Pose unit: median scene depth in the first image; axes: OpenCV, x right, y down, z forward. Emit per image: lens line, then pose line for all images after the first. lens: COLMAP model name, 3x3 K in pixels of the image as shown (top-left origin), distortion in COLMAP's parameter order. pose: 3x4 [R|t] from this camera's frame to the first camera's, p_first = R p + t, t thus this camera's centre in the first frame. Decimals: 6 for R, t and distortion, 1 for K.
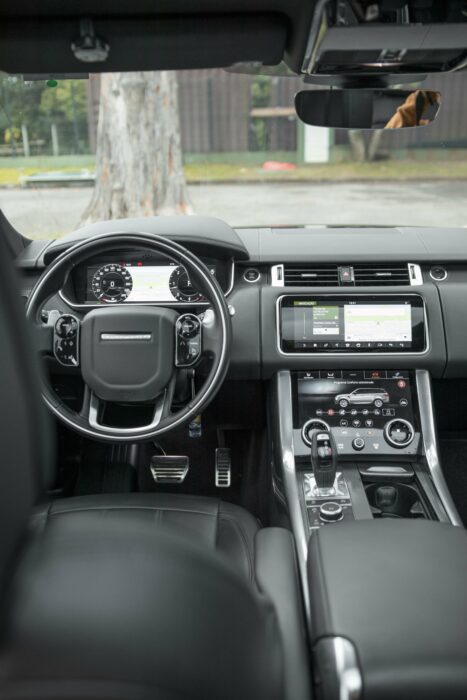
lens RADIAL K [[636.0, 0, 233.5], [0, 636.0, 350.0], [0, 0, 1]] dist [-0.071670, -0.000592]
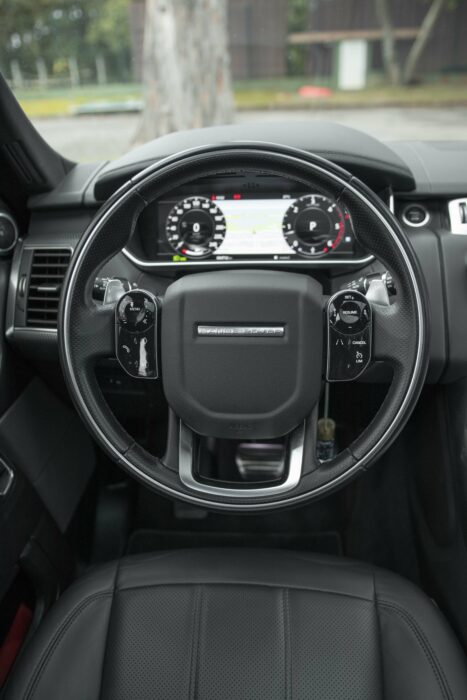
lens RADIAL K [[586.8, 0, 233.5], [0, 586.8, 350.0], [0, 0, 1]] dist [-0.083853, 0.001592]
pose [[0.998055, 0.006713, -0.061969, -0.114363], [0.001758, 0.990755, 0.135648, -0.060318], [0.062307, -0.135494, 0.988817, 0.379576]]
